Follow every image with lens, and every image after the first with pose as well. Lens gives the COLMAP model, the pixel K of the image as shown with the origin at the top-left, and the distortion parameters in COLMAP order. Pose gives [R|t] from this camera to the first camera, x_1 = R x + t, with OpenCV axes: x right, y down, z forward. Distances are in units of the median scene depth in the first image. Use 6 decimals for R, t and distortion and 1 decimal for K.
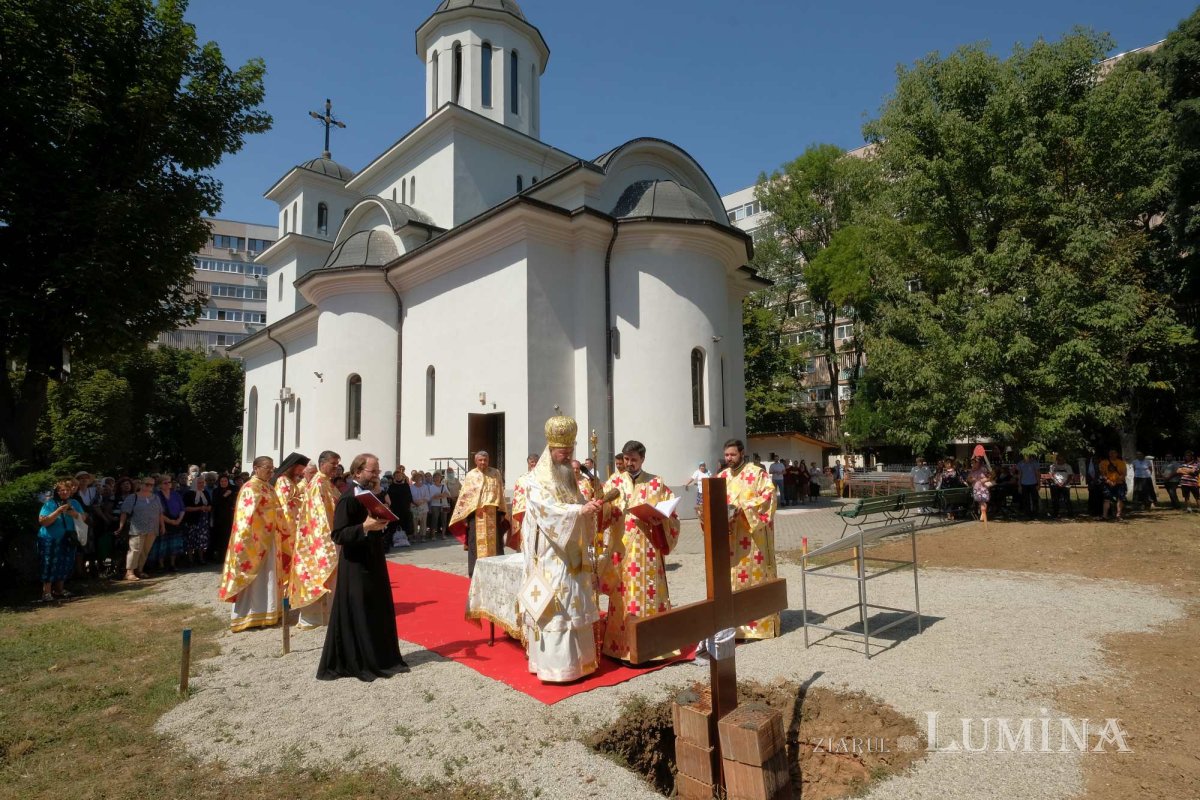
lens RADIAL K [[627.7, 0, 604.0], [0, 627.7, 403.3], [0, 0, 1]] dist [0.008098, -0.003019]
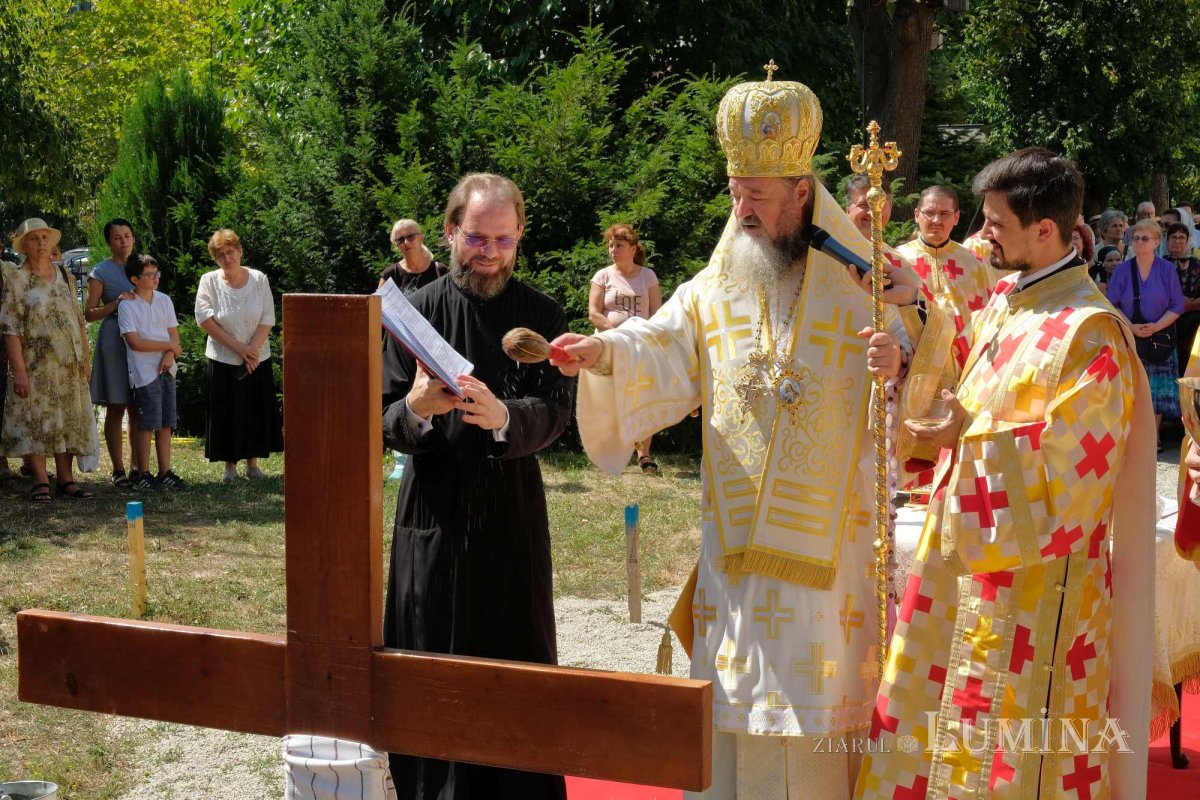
lens RADIAL K [[1932.3, 0, 611.9], [0, 1932.3, 421.6], [0, 0, 1]] dist [0.020010, 0.000000]
pose [[0.295183, 0.114537, -0.948551, 0.255093], [0.104751, 0.982924, 0.151286, 0.010189], [0.949681, -0.144019, 0.278145, 0.184445]]
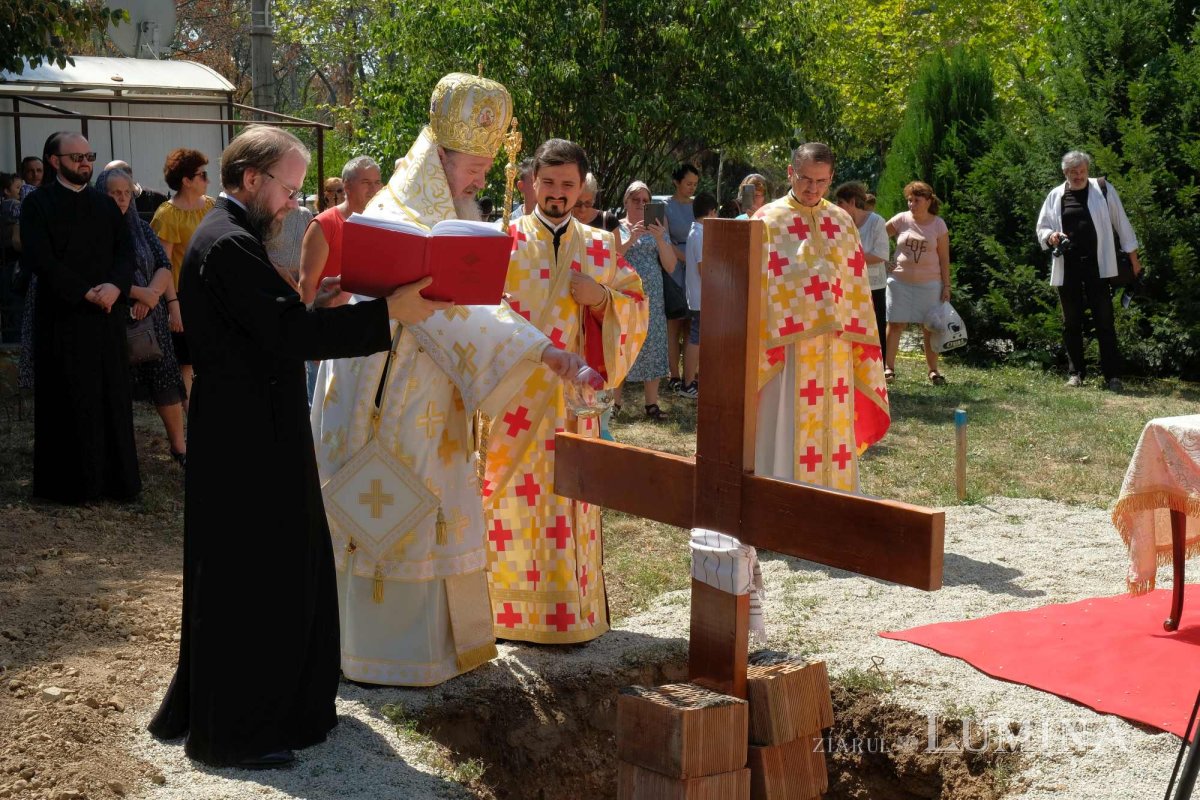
lens RADIAL K [[1702.2, 0, 588.7], [0, 1702.2, 468.0], [0, 0, 1]] dist [-0.015083, 0.000000]
pose [[-0.200095, 0.181088, -0.962896, 0.309926], [0.107791, 0.980874, 0.162069, 0.018133], [0.973829, -0.071363, -0.215788, 0.250591]]
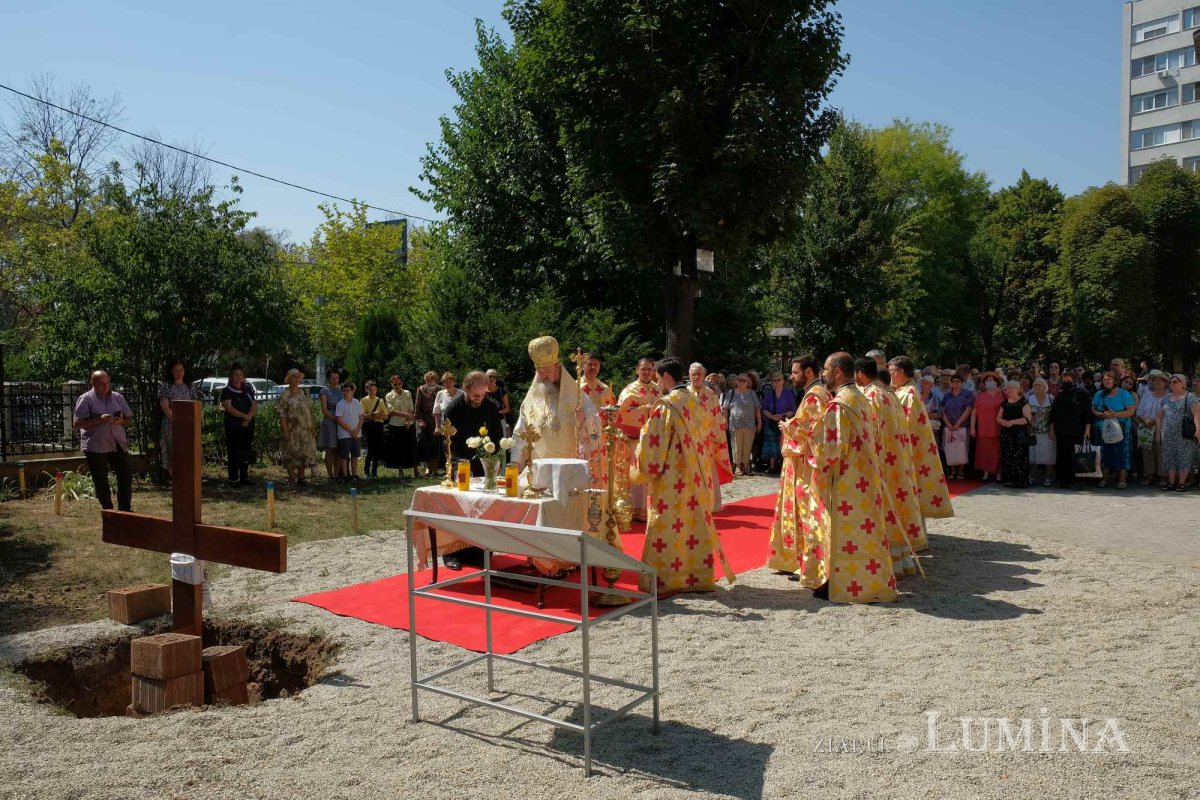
lens RADIAL K [[919.1, 0, 606.0], [0, 919.1, 406.3], [0, 0, 1]] dist [-0.036471, 0.046911]
pose [[0.204561, 0.060010, -0.977013, 0.361096], [0.102460, 0.991323, 0.082341, 0.016496], [0.973477, -0.116948, 0.196638, 0.292493]]
